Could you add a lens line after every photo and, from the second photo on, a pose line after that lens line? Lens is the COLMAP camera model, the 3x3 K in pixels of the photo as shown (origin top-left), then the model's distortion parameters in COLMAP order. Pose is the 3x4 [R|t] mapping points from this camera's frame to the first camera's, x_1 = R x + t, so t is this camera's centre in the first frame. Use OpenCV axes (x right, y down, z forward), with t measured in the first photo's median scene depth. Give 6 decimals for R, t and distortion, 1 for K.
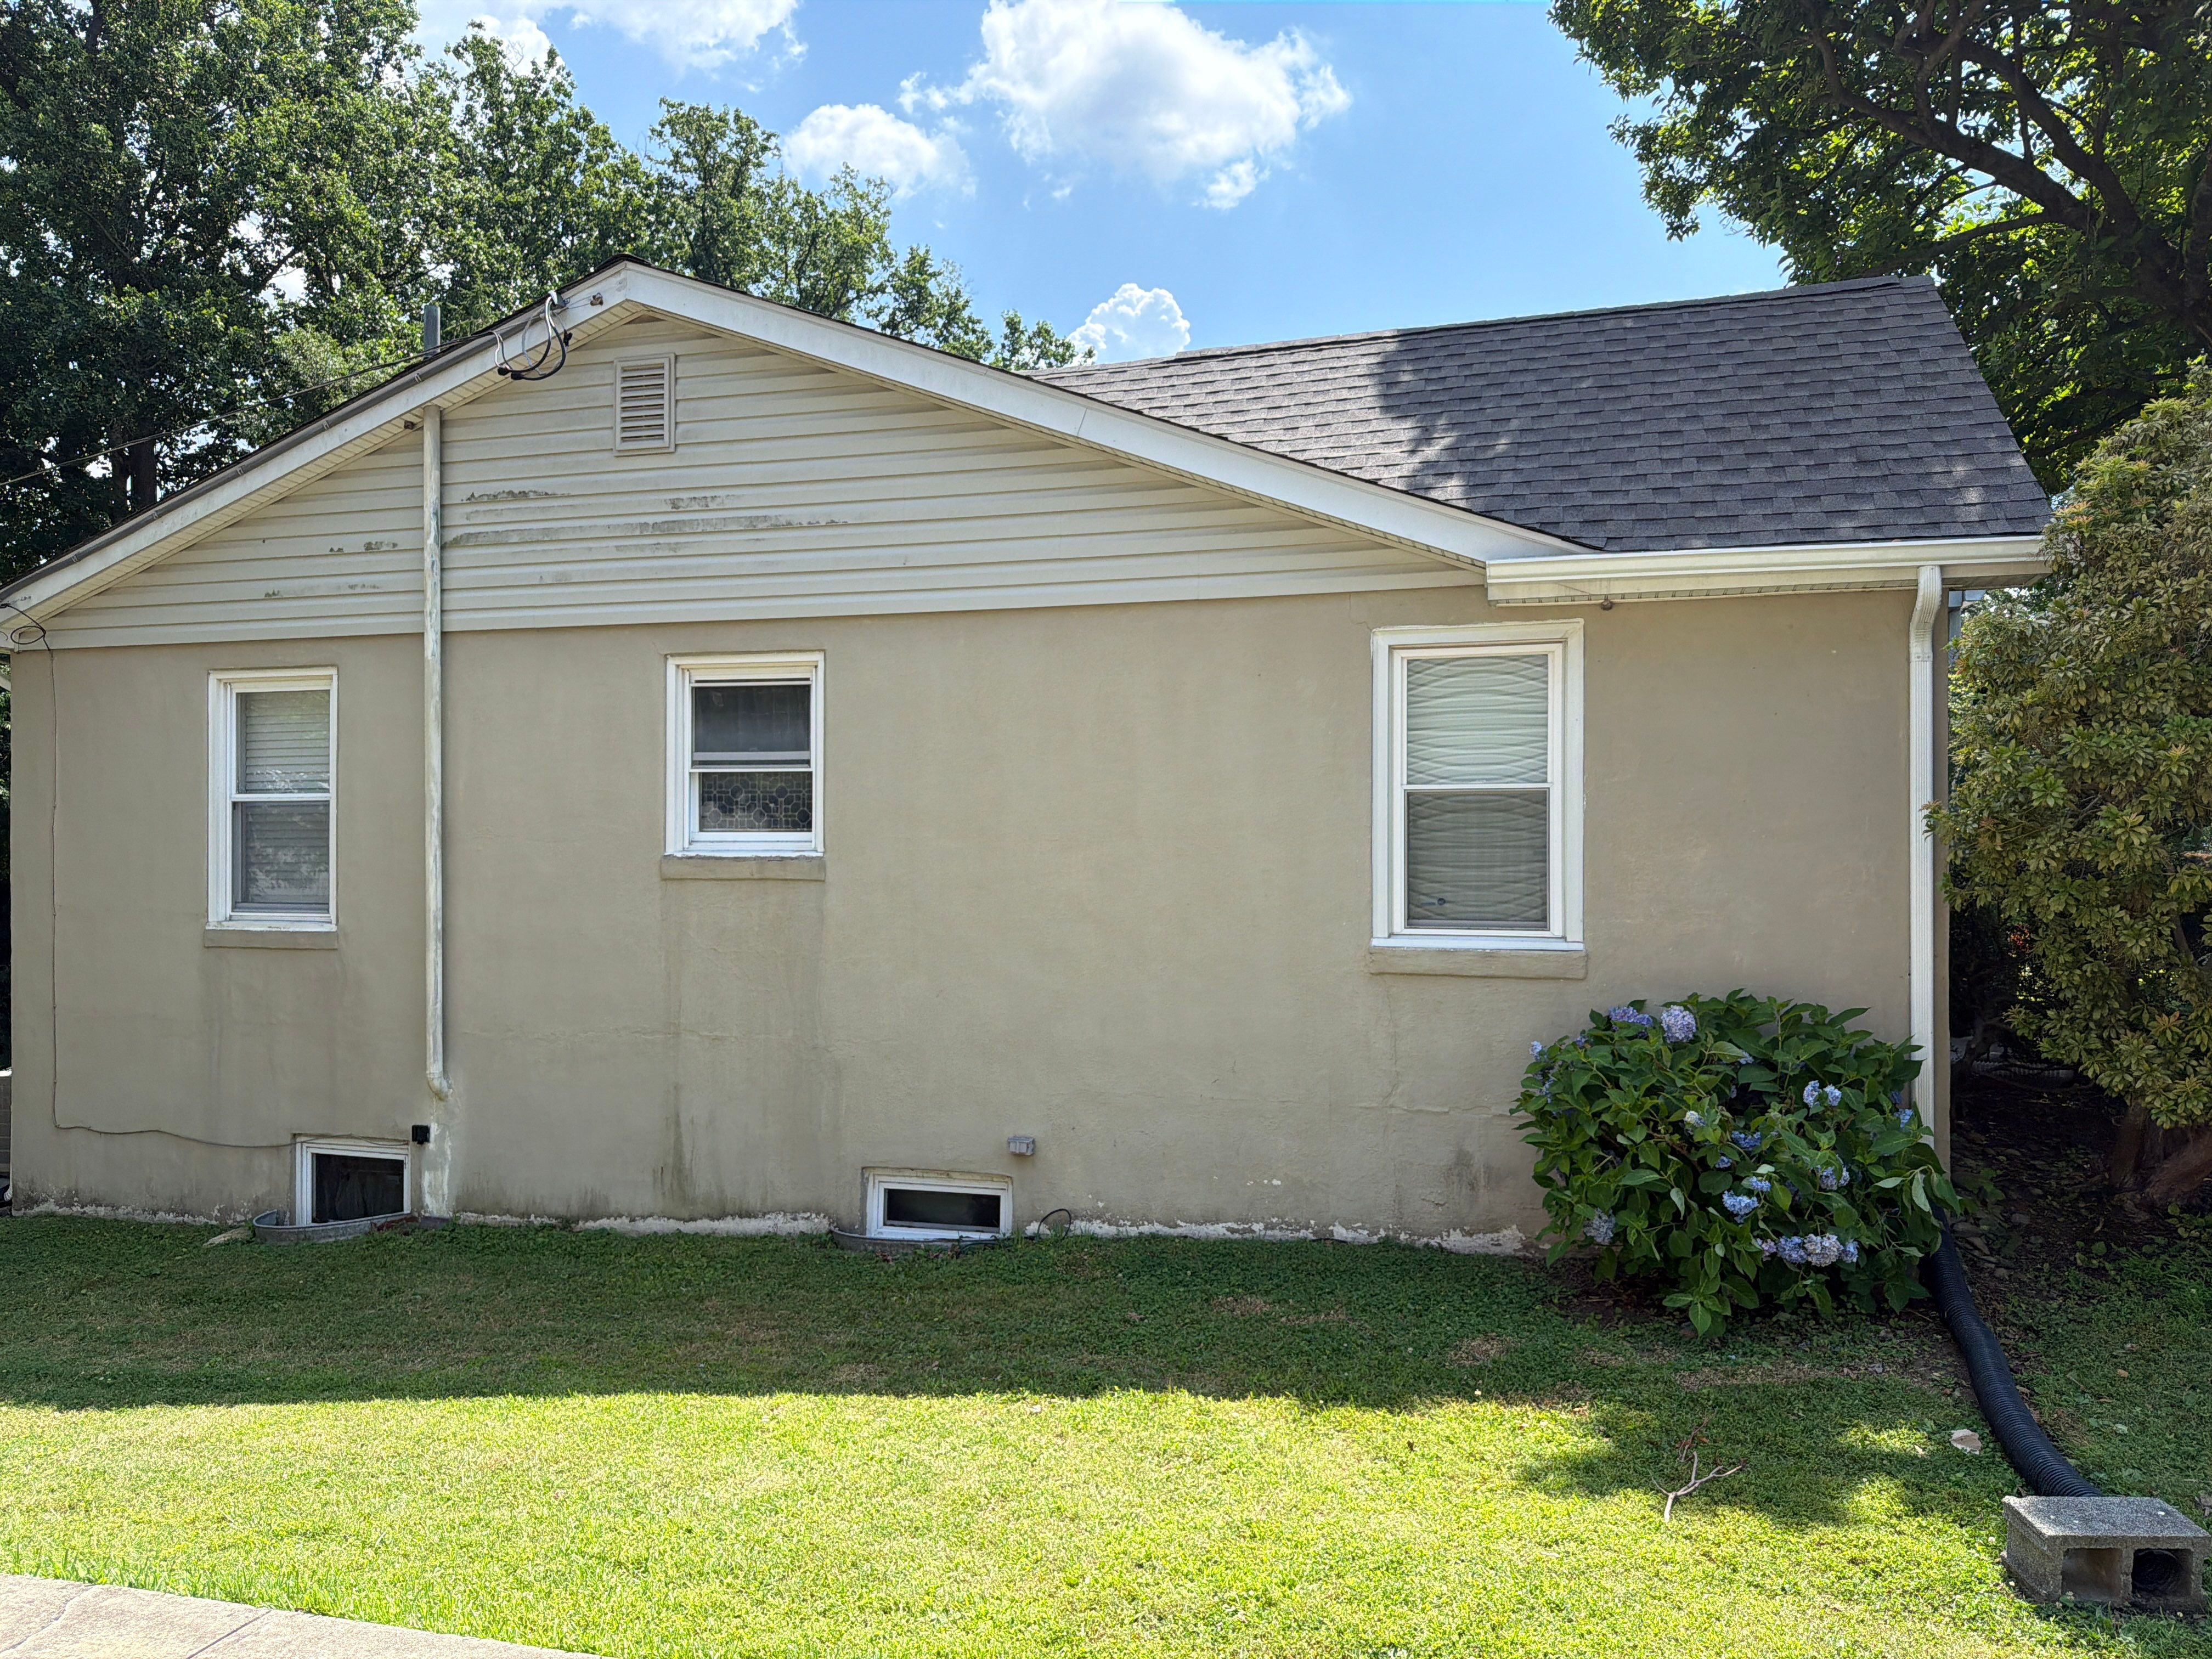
lens RADIAL K [[1529.9, 0, 1106.8], [0, 1529.9, 864.7], [0, 0, 1]] dist [0.109926, -0.186255]
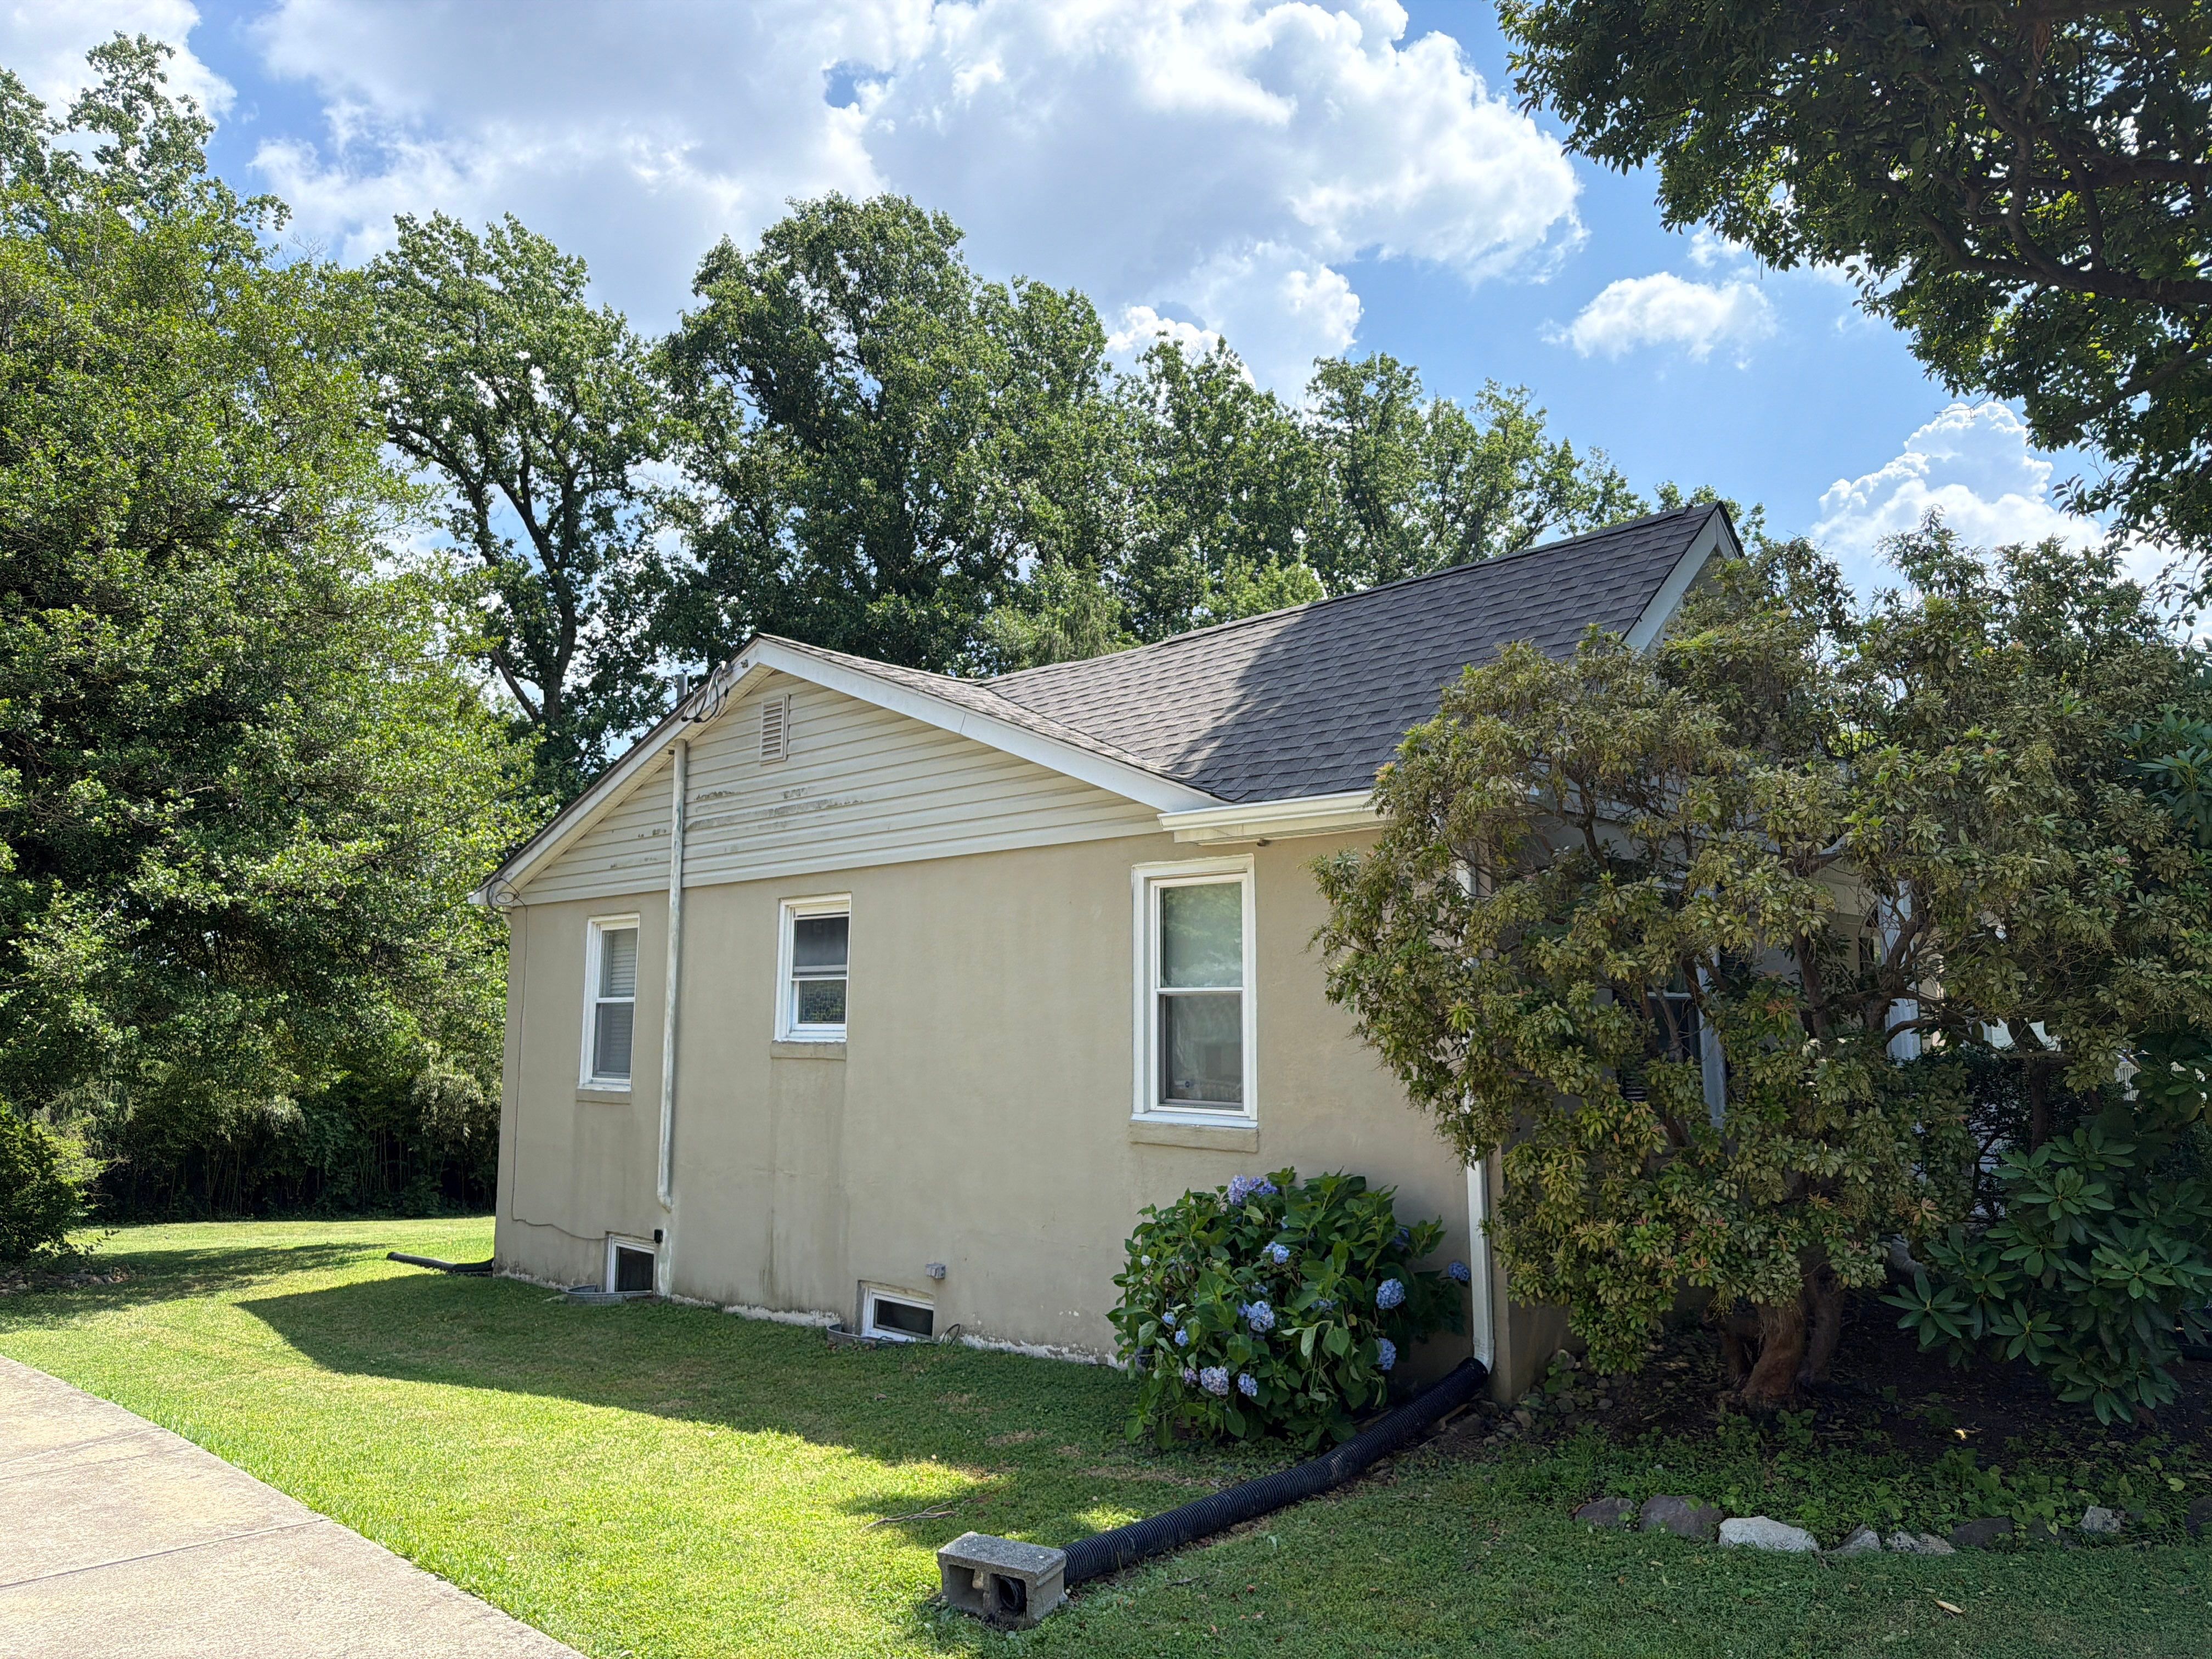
lens RADIAL K [[1551.6, 0, 1106.0], [0, 1551.6, 829.5], [0, 0, 1]] dist [0.117546, -0.189207]
pose [[0.873238, -0.056766, -0.483977, 0.660448], [-0.009235, 0.991086, -0.132907, -0.010045], [0.487207, 0.120529, 0.864929, -0.104570]]
